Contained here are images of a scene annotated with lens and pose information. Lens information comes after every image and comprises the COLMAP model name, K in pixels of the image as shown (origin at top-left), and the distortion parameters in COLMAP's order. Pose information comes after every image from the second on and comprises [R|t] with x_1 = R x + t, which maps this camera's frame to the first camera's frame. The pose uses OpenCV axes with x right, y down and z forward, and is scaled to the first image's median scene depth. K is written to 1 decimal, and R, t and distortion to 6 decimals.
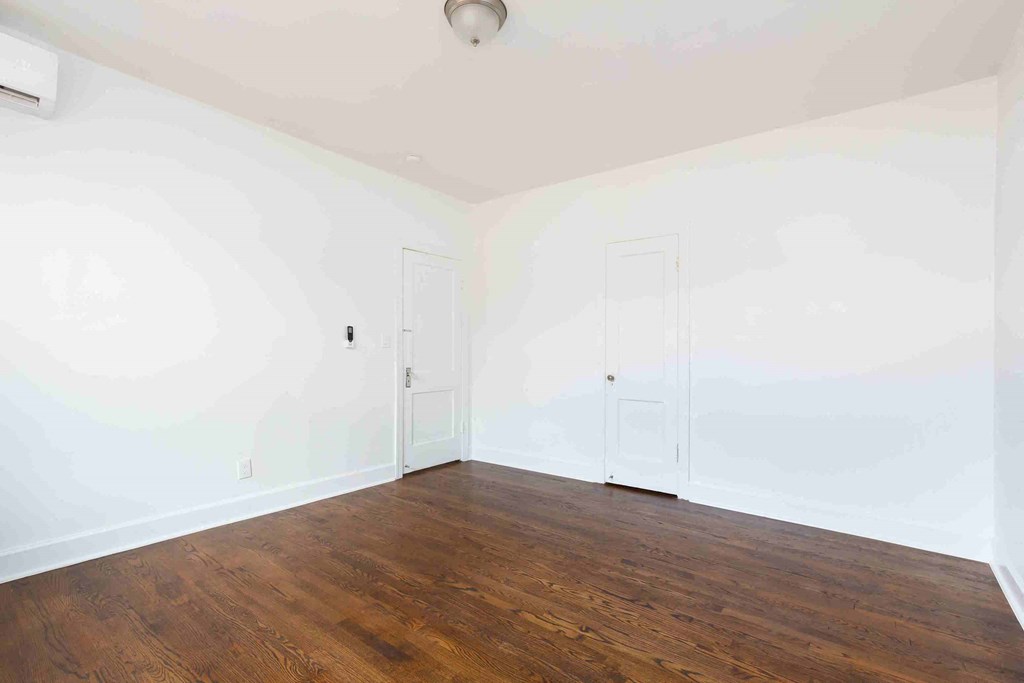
lens RADIAL K [[479.0, 0, 512.0], [0, 479.0, 367.4], [0, 0, 1]] dist [0.004829, 0.000261]
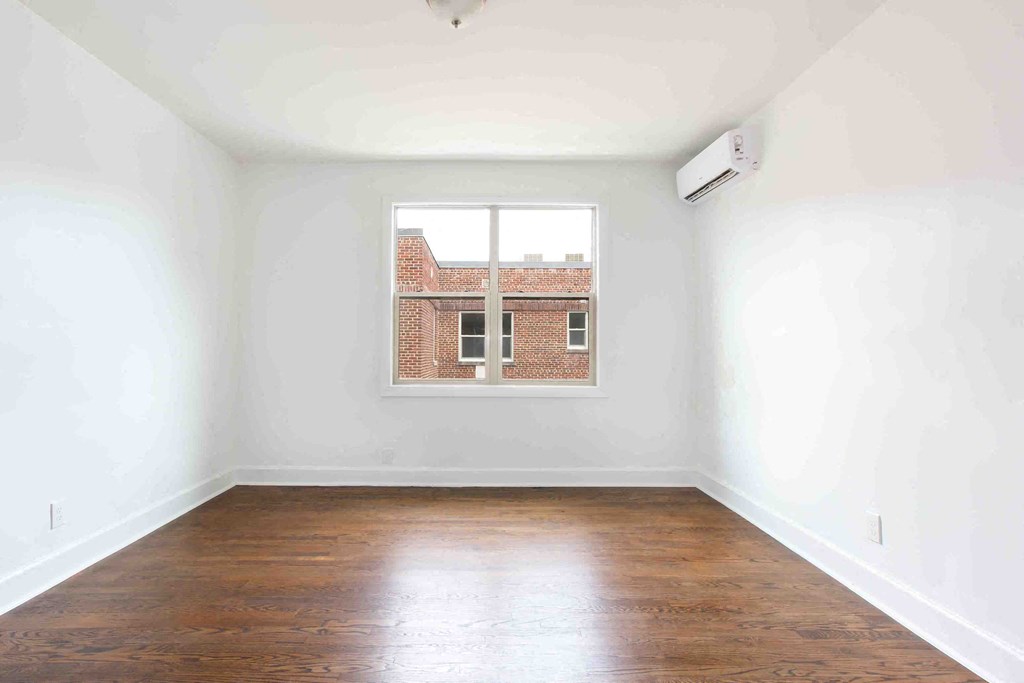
lens RADIAL K [[510.1, 0, 489.3], [0, 510.1, 347.5], [0, 0, 1]] dist [-0.002417, 0.013962]
pose [[-0.793735, -0.010585, -0.608172, 0.432822], [-0.028784, 0.999382, 0.020173, -0.057141], [0.607583, 0.033518, -0.793549, 1.670134]]
